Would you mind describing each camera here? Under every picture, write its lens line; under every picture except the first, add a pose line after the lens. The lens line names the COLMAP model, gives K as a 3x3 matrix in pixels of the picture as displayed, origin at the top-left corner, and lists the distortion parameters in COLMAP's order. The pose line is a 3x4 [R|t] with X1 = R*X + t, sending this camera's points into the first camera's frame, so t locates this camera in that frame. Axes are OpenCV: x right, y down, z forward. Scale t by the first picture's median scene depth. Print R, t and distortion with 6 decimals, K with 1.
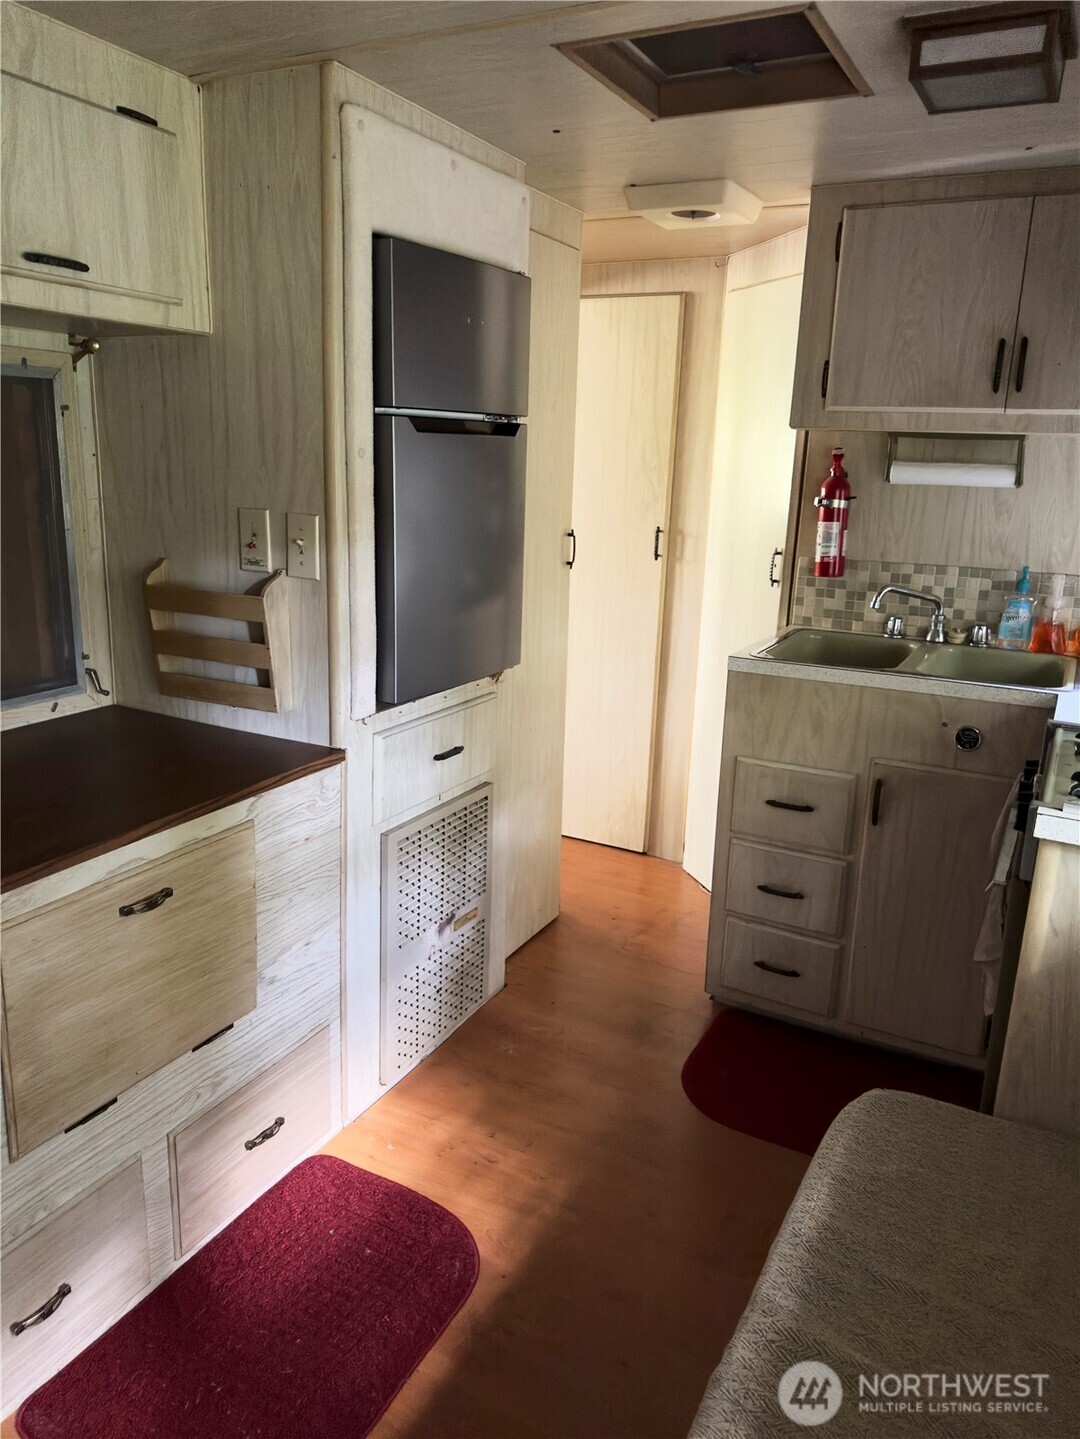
lens RADIAL K [[1025.9, 0, 540.0], [0, 1025.9, 719.5], [0, 0, 1]] dist [0.164251, -0.248129]
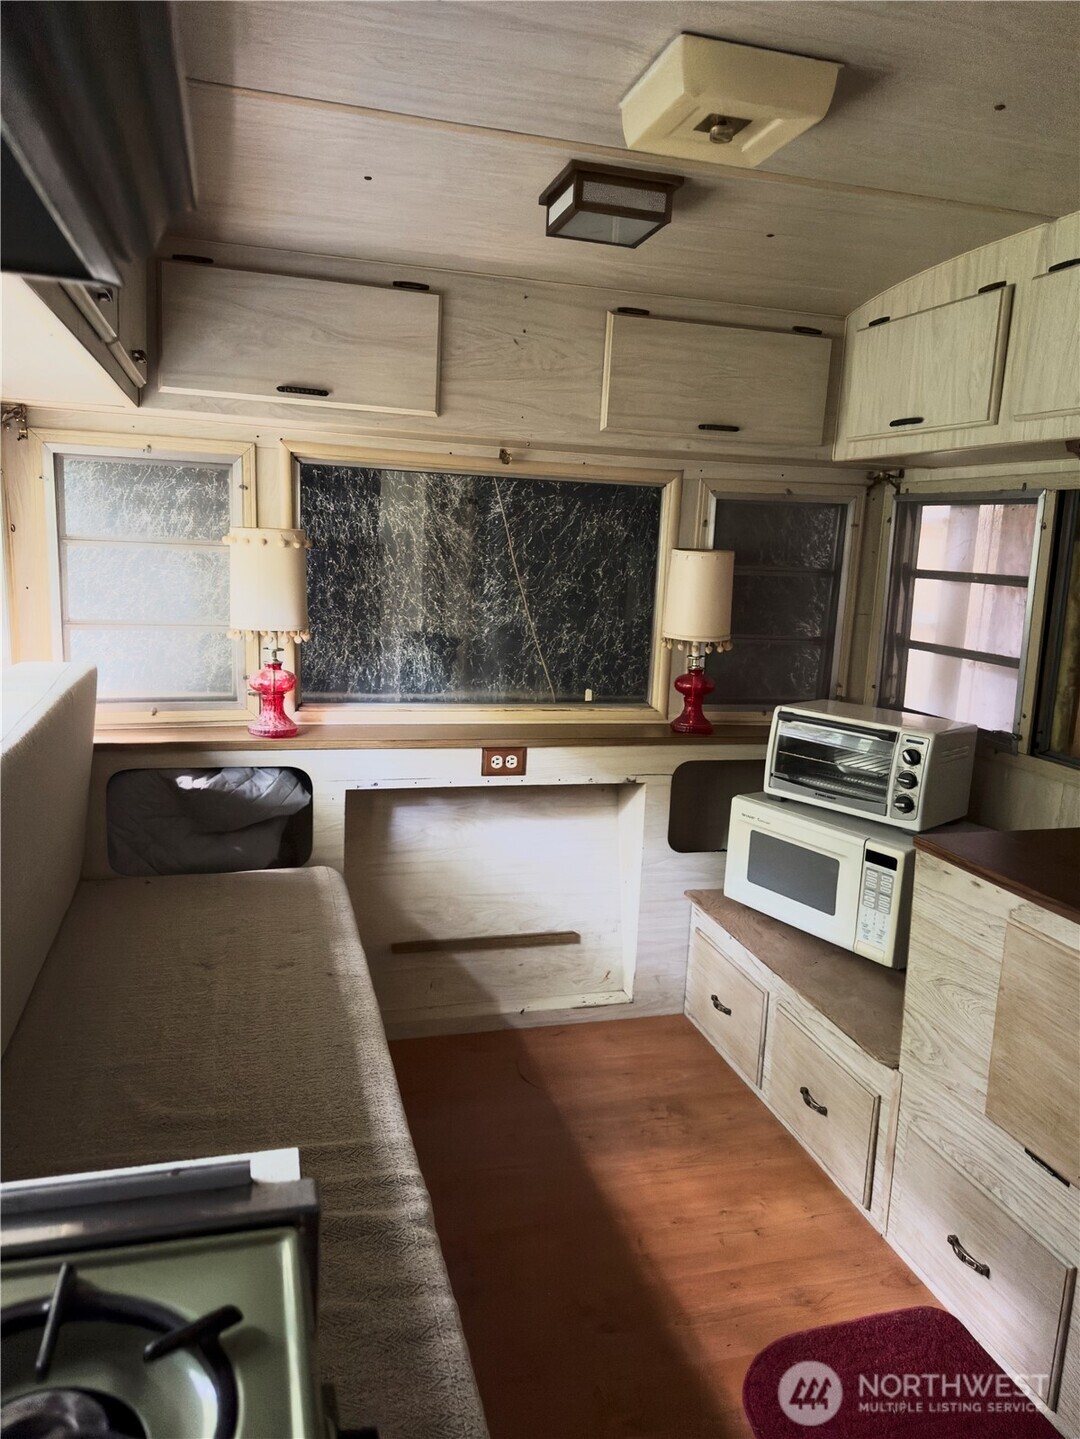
lens RADIAL K [[1025.9, 0, 540.0], [0, 1025.9, 719.5], [0, 0, 1]] dist [0.164251, -0.248129]
pose [[-0.715547, 0.050662, -0.696726, 0.270373], [-0.246152, 0.915111, 0.319344, -0.103616], [0.653760, 0.400006, -0.642334, 0.477655]]
